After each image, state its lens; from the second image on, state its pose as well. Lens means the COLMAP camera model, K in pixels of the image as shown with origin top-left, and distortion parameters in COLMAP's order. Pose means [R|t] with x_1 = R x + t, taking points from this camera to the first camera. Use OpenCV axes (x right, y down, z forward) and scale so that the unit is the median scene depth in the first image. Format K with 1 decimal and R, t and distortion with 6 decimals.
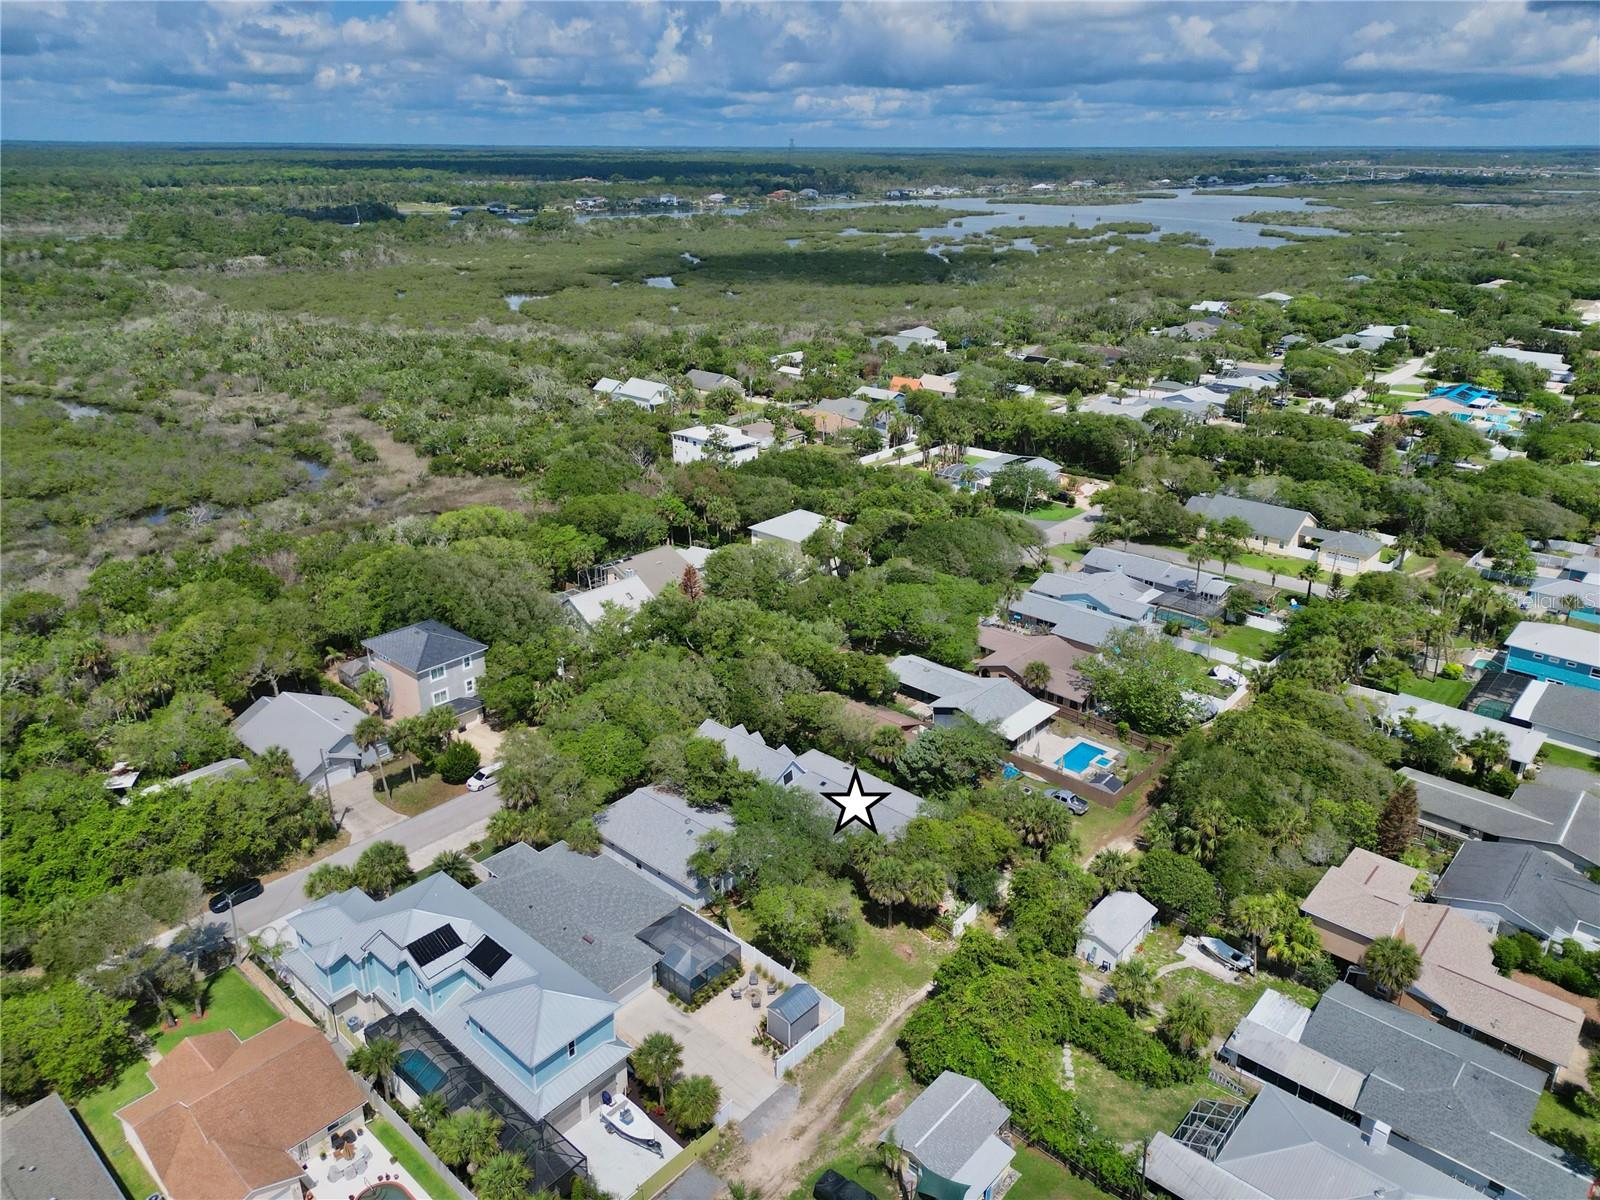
lens RADIAL K [[1108.9, 0, 800.0], [0, 1108.9, 600.0], [0, 0, 1]] dist [0.073107, -0.070891]
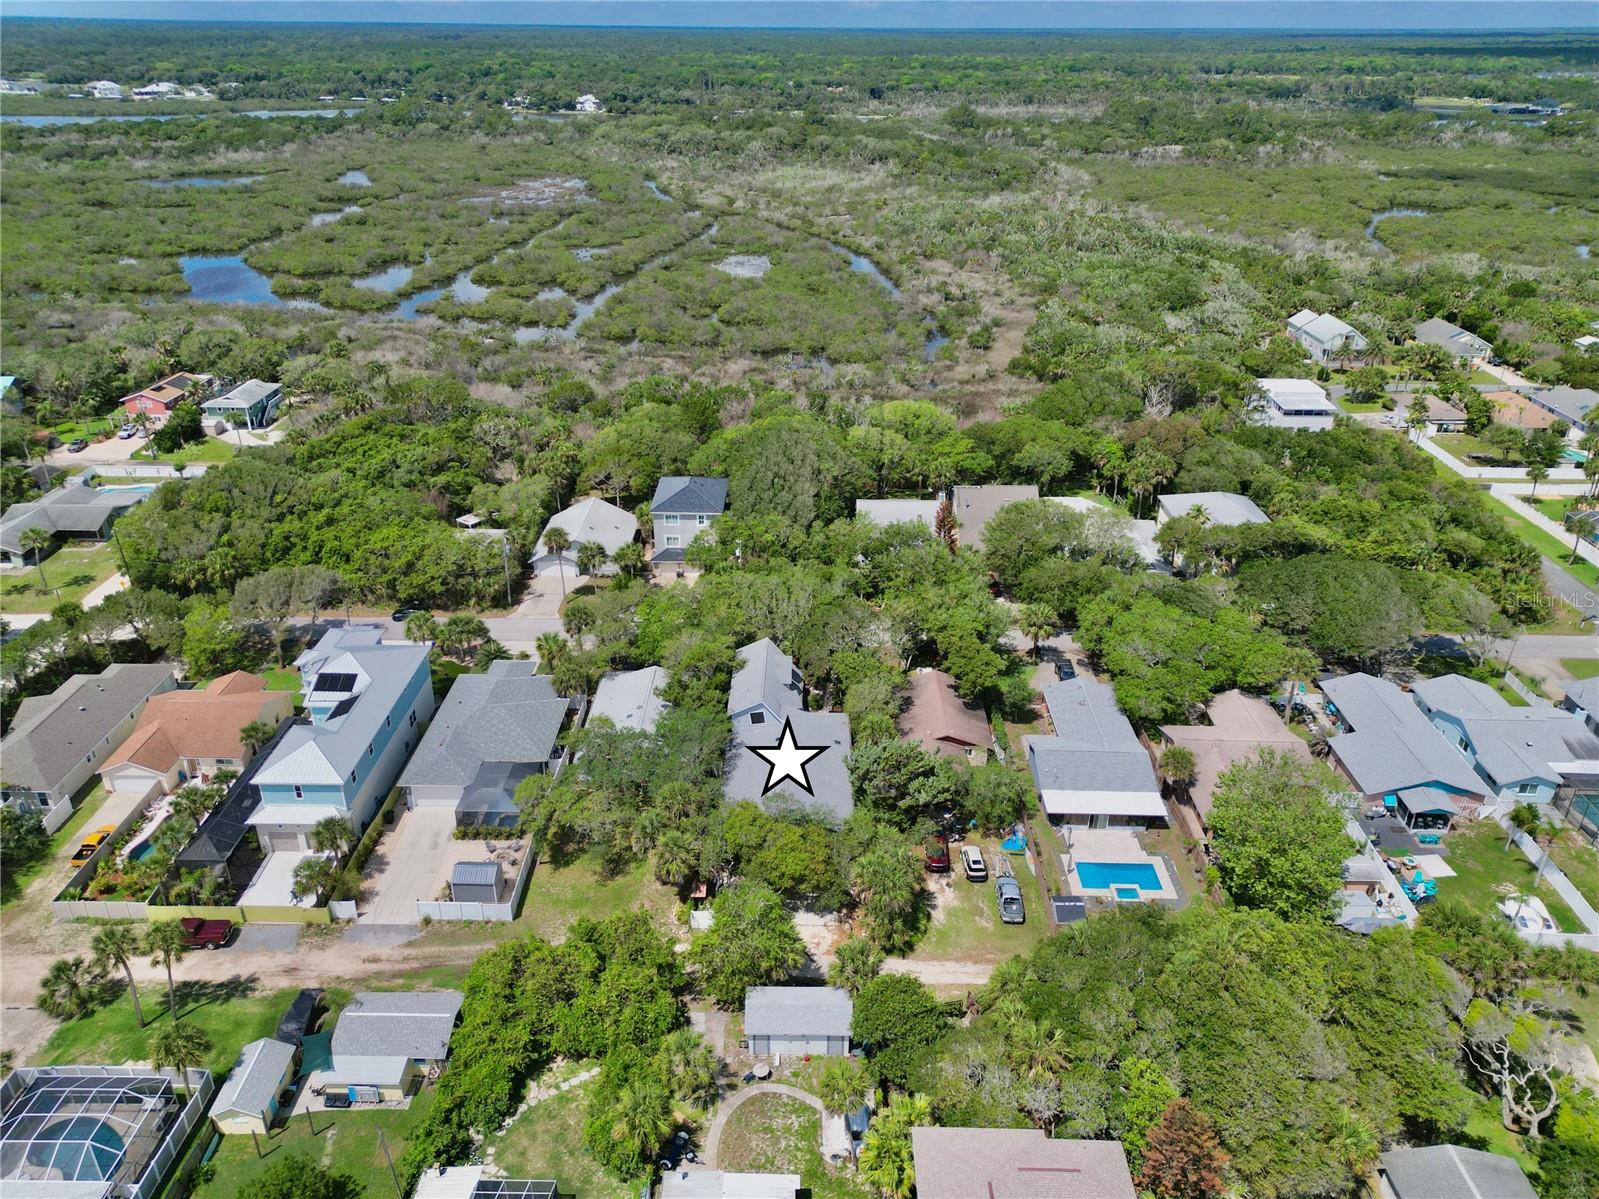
lens RADIAL K [[1108.2, 0, 799.5], [0, 1108.2, 599.5], [0, 0, 1]] dist [0.073107, -0.070891]
pose [[0.653102, 0.343158, -0.675056, 0.371817], [-0.285717, 0.937212, 0.199998, -0.082108], [0.701301, 0.062256, 0.710141, 0.202278]]
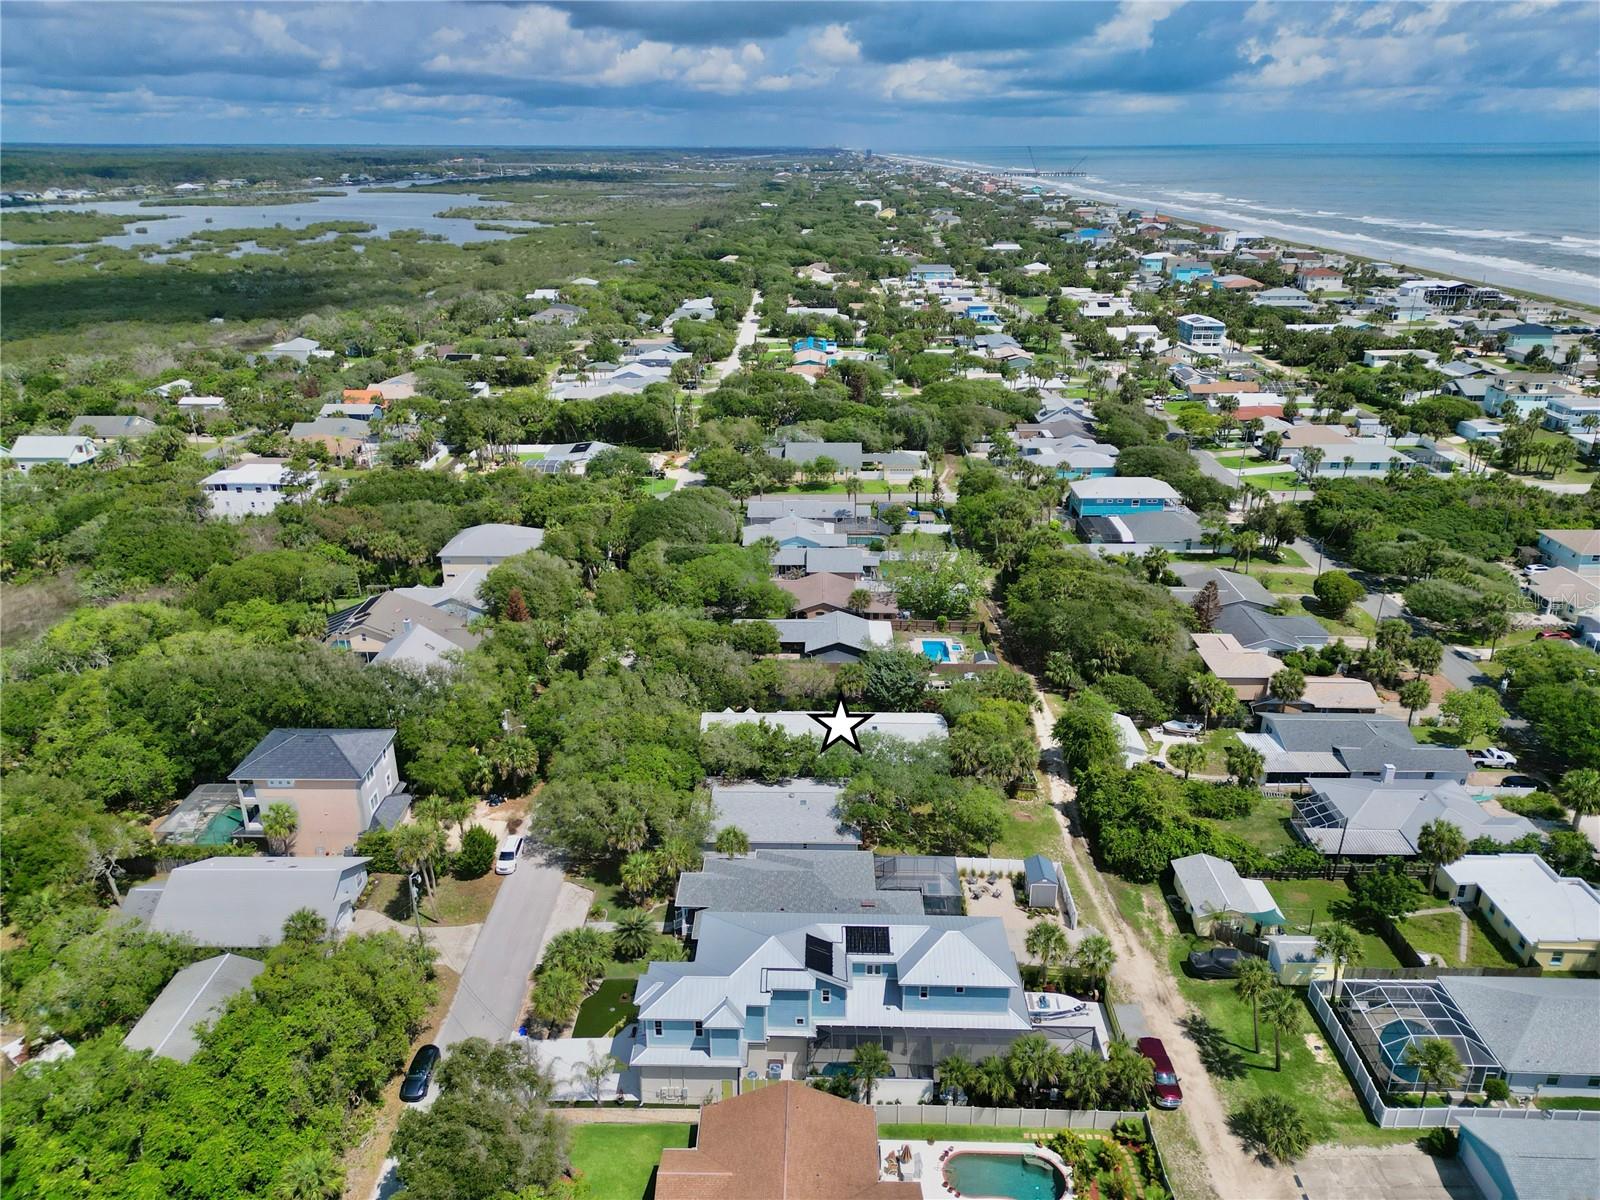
lens RADIAL K [[1108.9, 0, 800.0], [0, 1108.9, 600.0], [0, 0, 1]] dist [0.073107, -0.070891]
pose [[0.759160, -0.250339, 0.600838, -0.378573], [0.249421, 0.964505, 0.086716, -0.035519], [-0.601220, 0.084030, 0.794653, 0.092721]]
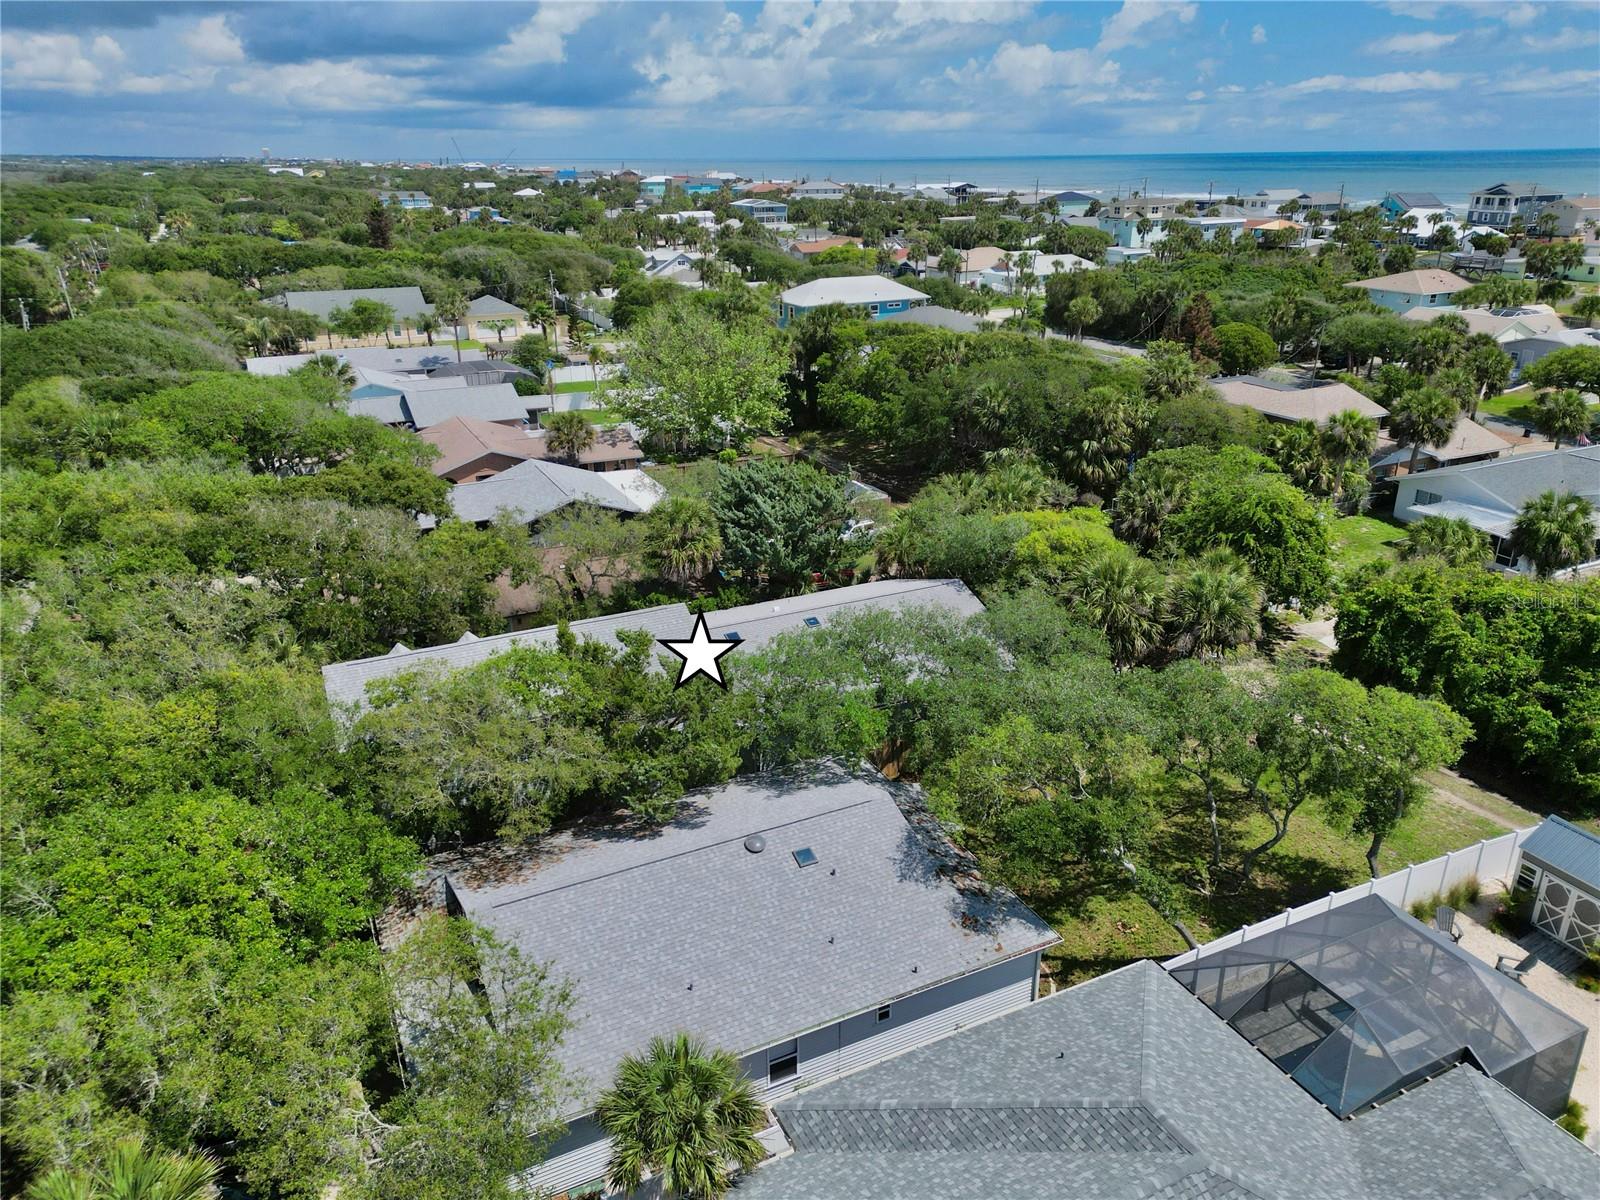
lens RADIAL K [[1107.6, 0, 800.0], [0, 1107.6, 600.0], [0, 0, 1]] dist [0.020167, -0.001608]
pose [[0.380017, -0.347198, 0.857345, -0.184867], [0.355791, 0.910436, 0.210994, 0.046352], [-0.853815, 0.224855, 0.469511, 0.474443]]
